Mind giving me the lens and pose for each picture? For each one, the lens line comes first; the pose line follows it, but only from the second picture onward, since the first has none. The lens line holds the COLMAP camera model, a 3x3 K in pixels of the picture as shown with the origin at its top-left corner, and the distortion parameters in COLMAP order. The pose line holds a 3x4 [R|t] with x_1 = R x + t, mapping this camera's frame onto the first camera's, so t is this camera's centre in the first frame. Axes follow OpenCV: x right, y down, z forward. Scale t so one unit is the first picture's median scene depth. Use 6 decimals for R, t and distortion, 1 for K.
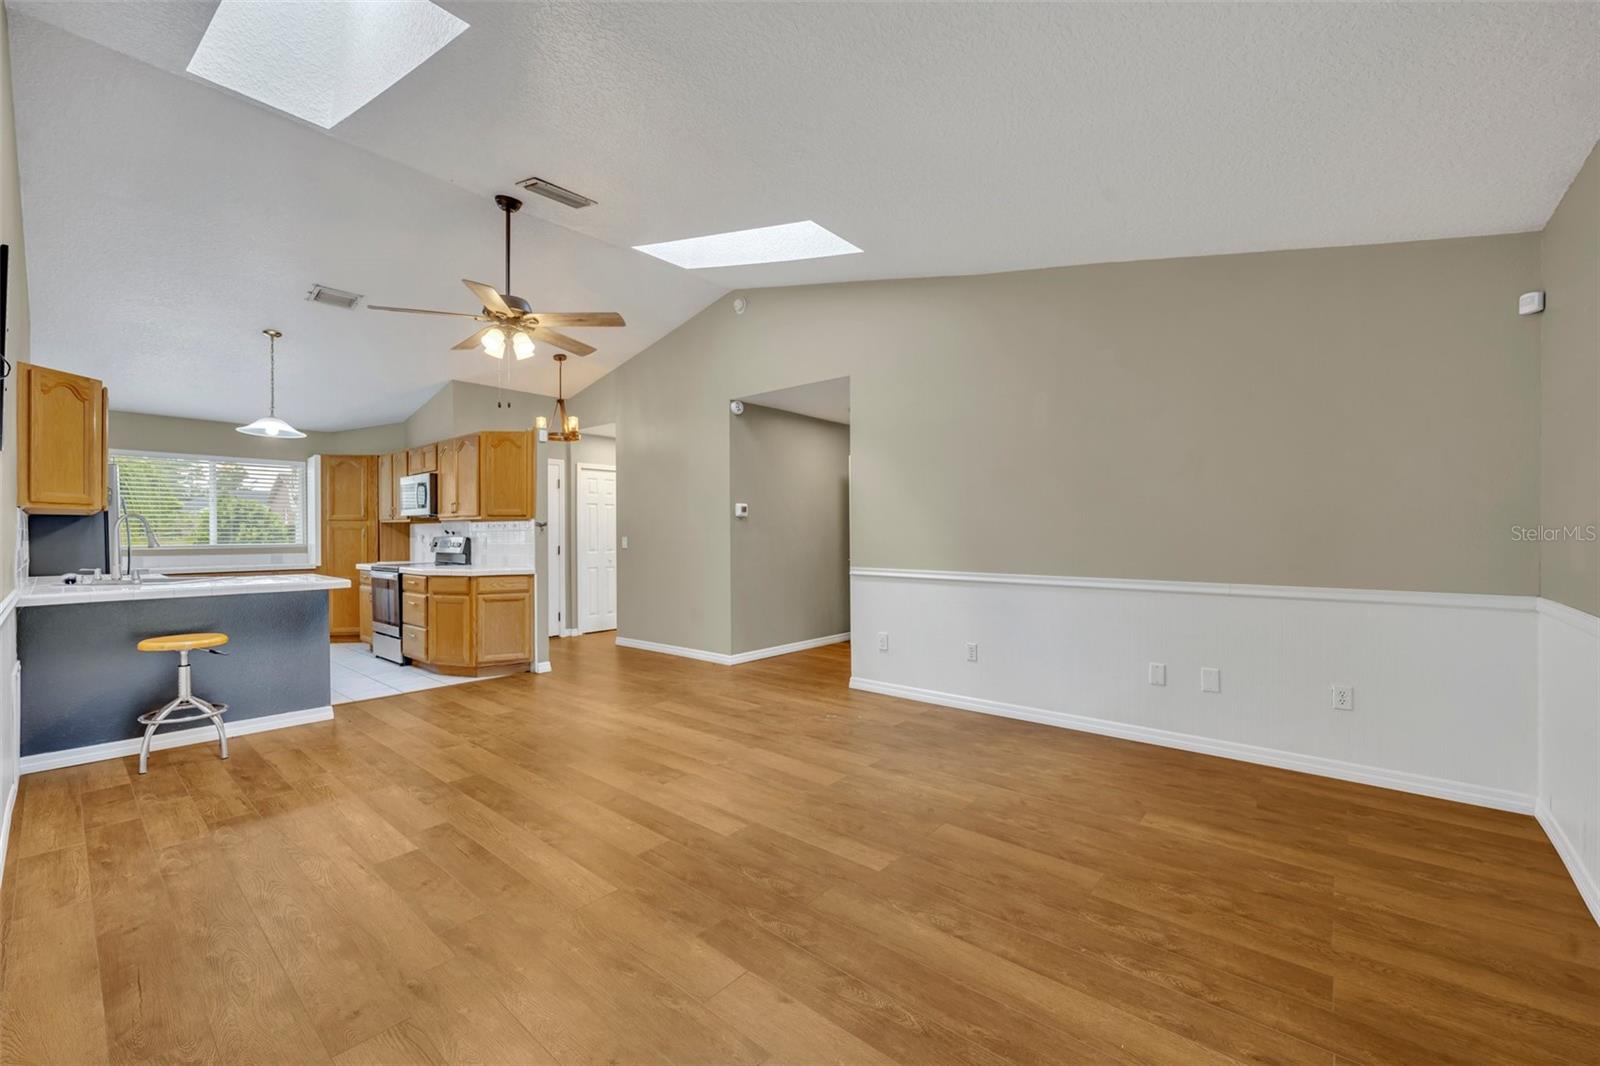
lens RADIAL K [[636.1, 0, 807.2], [0, 636.1, 537.6], [0, 0, 1]] dist [-0.004020, 0.000901]
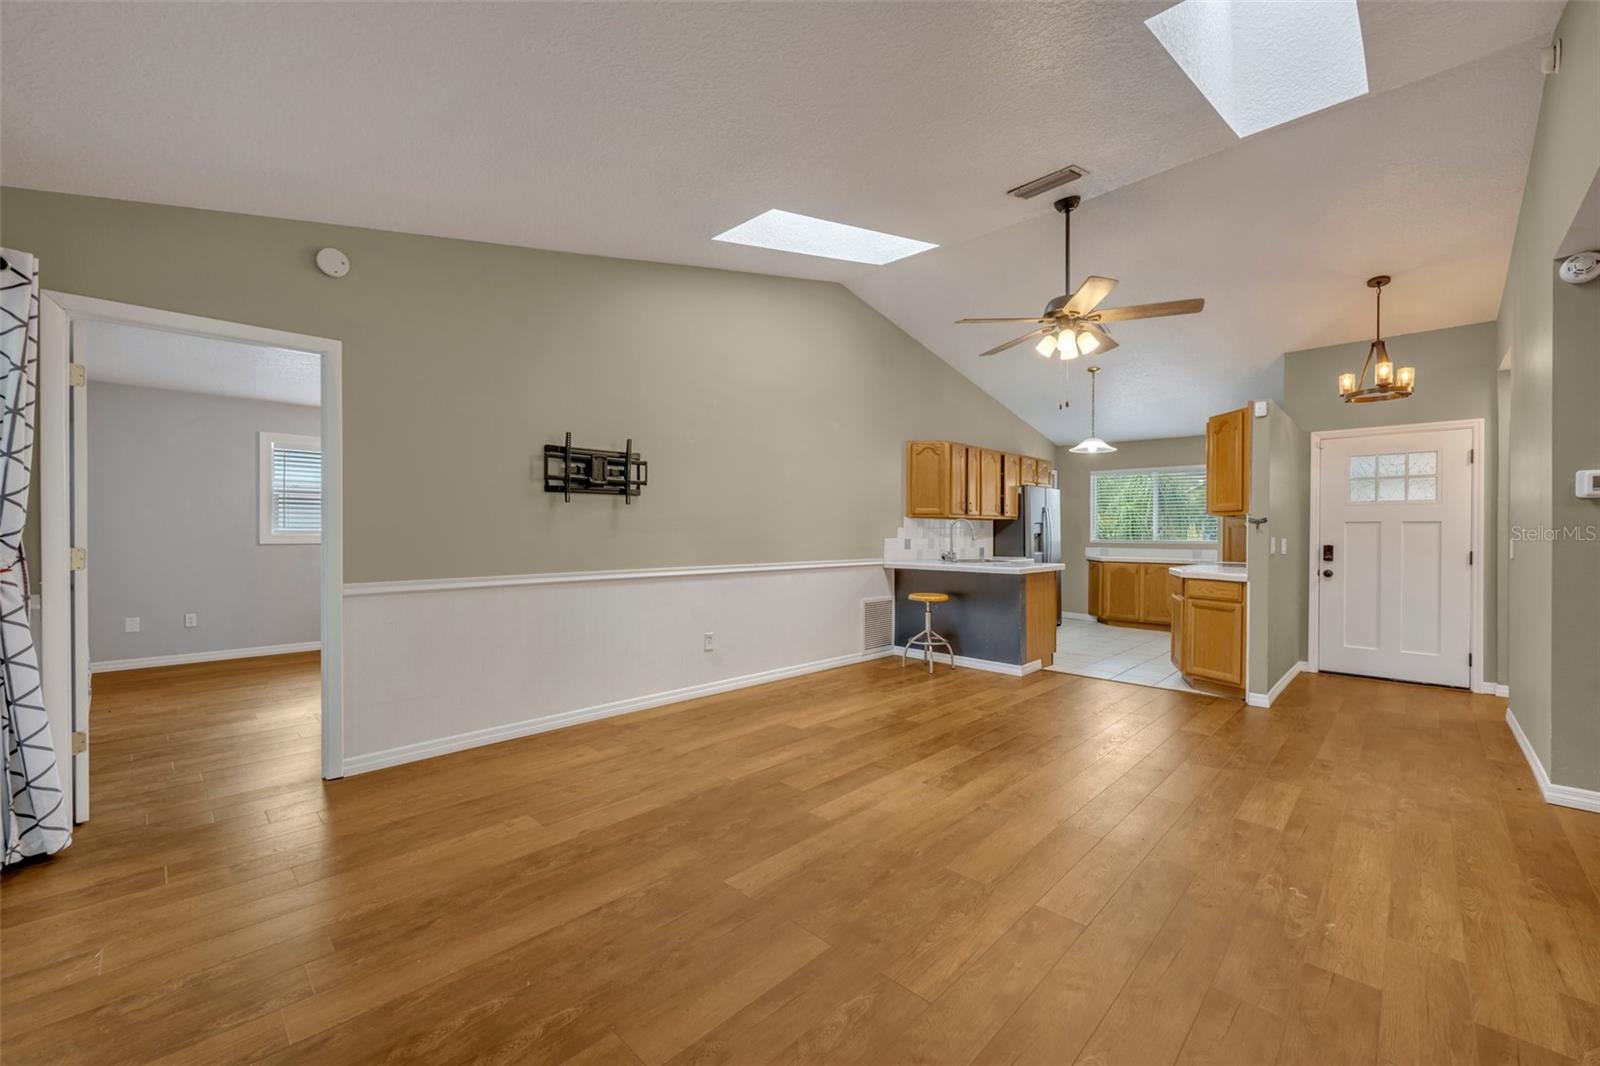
lens RADIAL K [[649.7, 0, 791.9], [0, 649.7, 538.2], [0, 0, 1]] dist [-0.003256, 0.000423]
pose [[-0.077298, 0.014020, -0.996909, 0.568922], [-0.007717, 0.999863, 0.014660, -0.007944], [0.996978, 0.008827, -0.077179, 0.615240]]
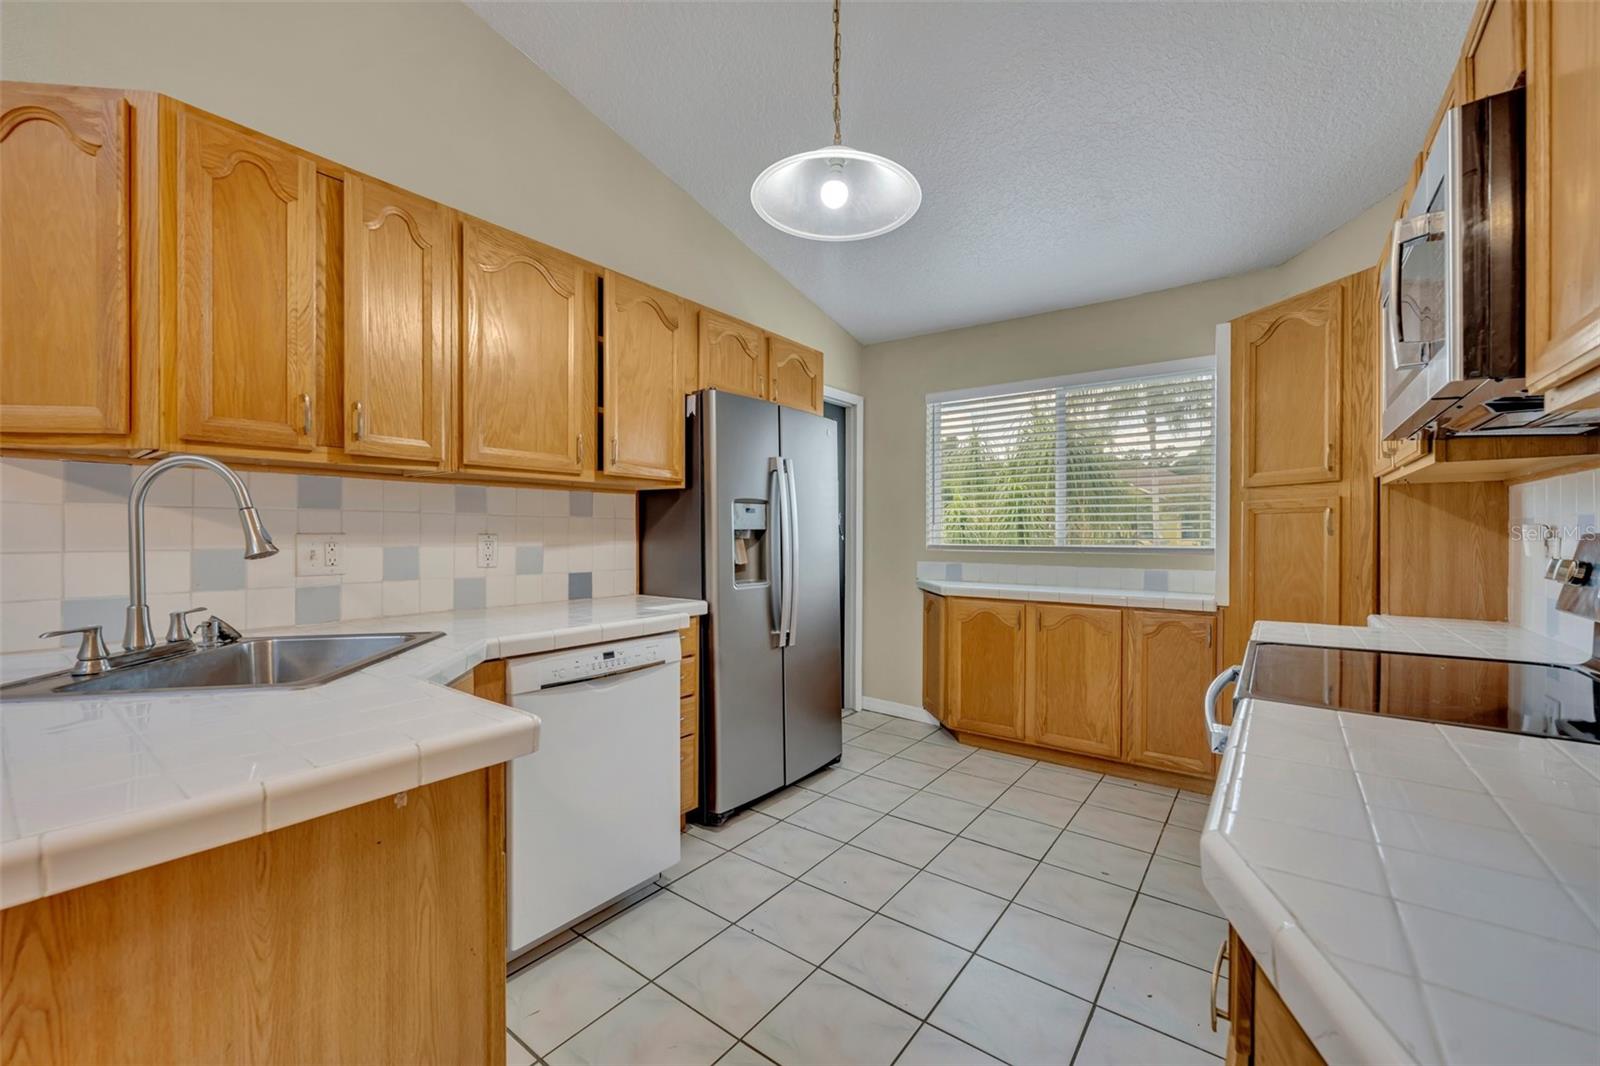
lens RADIAL K [[636.1, 0, 809.0], [0, 636.1, 542.1], [0, 0, 1]] dist [-0.004020, 0.000901]
pose [[0.054995, 0.019680, -0.998293, -0.625570], [-0.005157, 0.999798, 0.019425, -0.000314], [0.998473, 0.004080, 0.055085, 1.166790]]
